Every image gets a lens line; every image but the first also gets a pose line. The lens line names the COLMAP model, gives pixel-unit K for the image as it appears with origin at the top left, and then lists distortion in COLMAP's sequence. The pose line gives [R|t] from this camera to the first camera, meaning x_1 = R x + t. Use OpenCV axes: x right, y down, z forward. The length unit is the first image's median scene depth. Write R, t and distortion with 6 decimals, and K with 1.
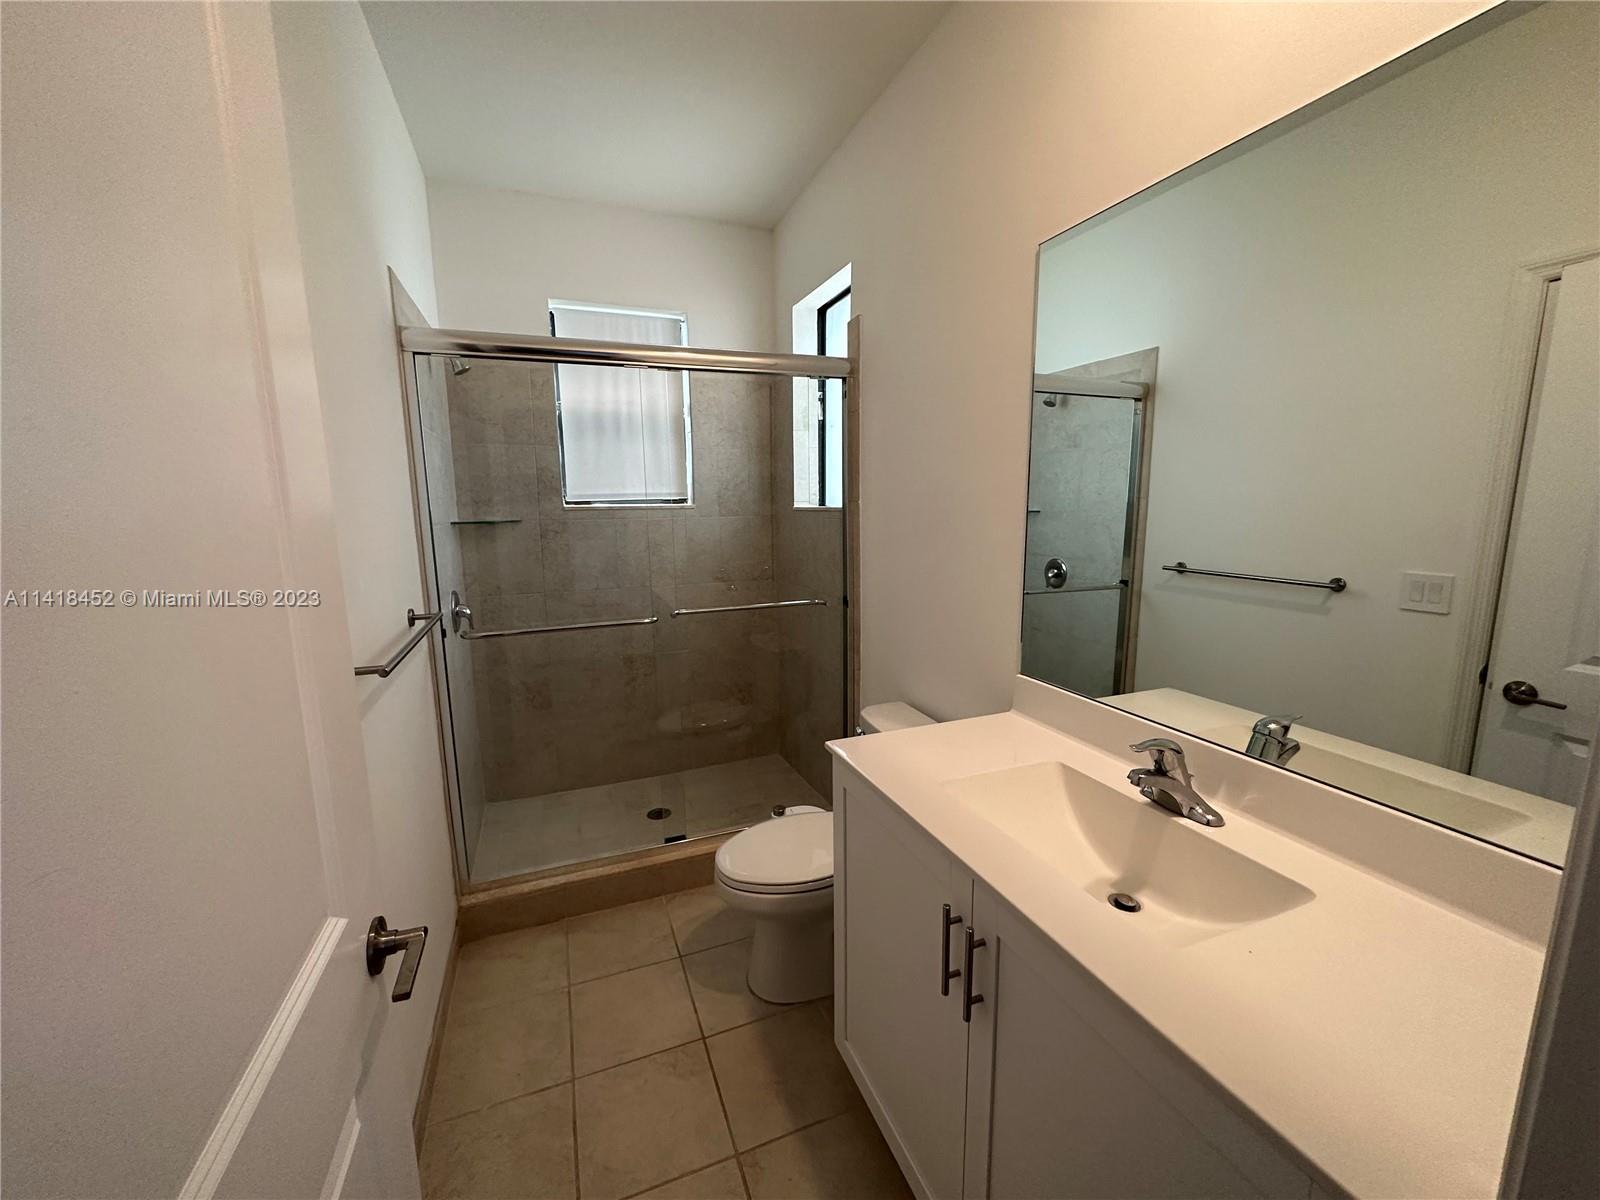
lens RADIAL K [[640.4, 0, 802.1], [0, 640.4, 601.6], [0, 0, 1]] dist [-0.000894, -0.000033]
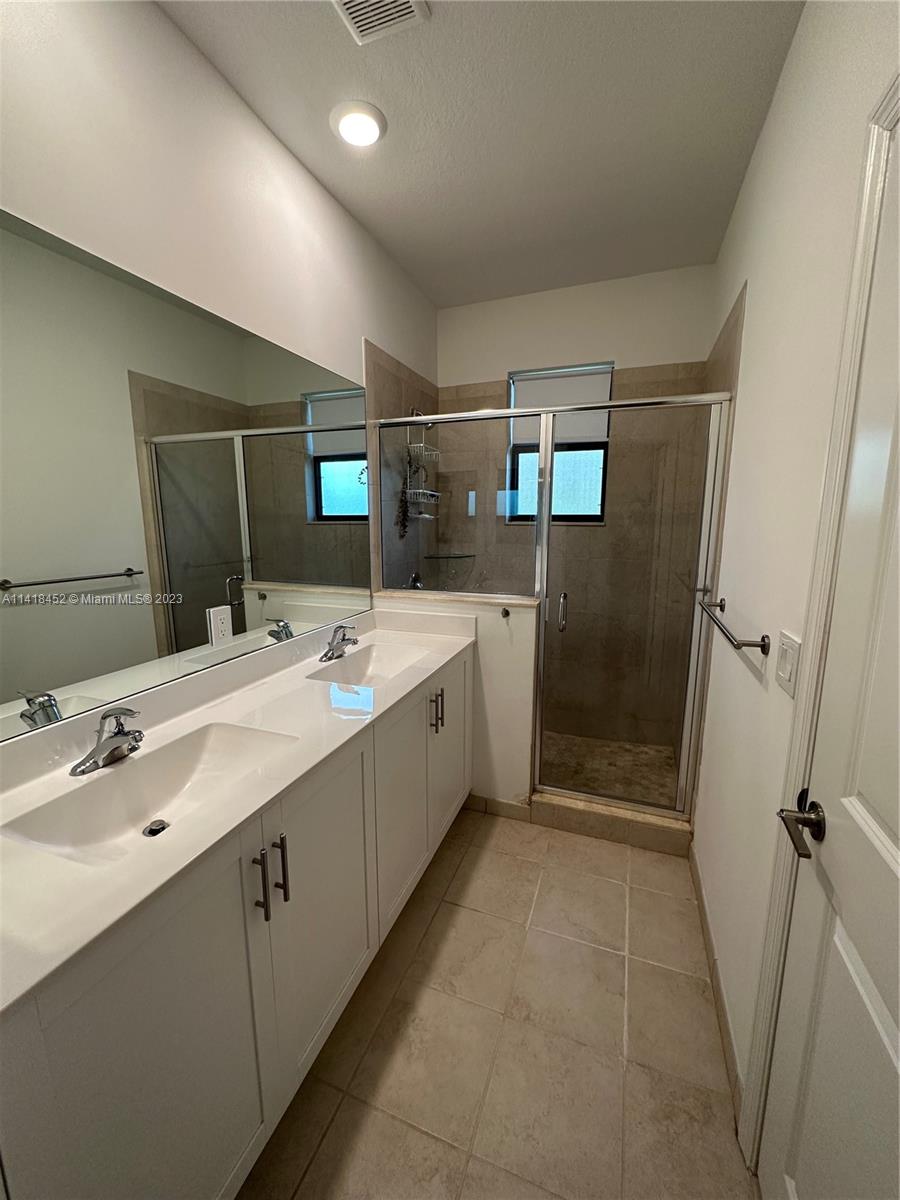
lens RADIAL K [[480.3, 0, 452.1], [0, 480.3, 600.5], [0, 0, 1]] dist [-0.000894, -0.000033]
pose [[-0.739925, -0.107055, 0.664116, -0.566974], [0.110857, 0.954352, 0.277352, -0.194635], [-0.663492, 0.278841, -0.694281, 1.234280]]
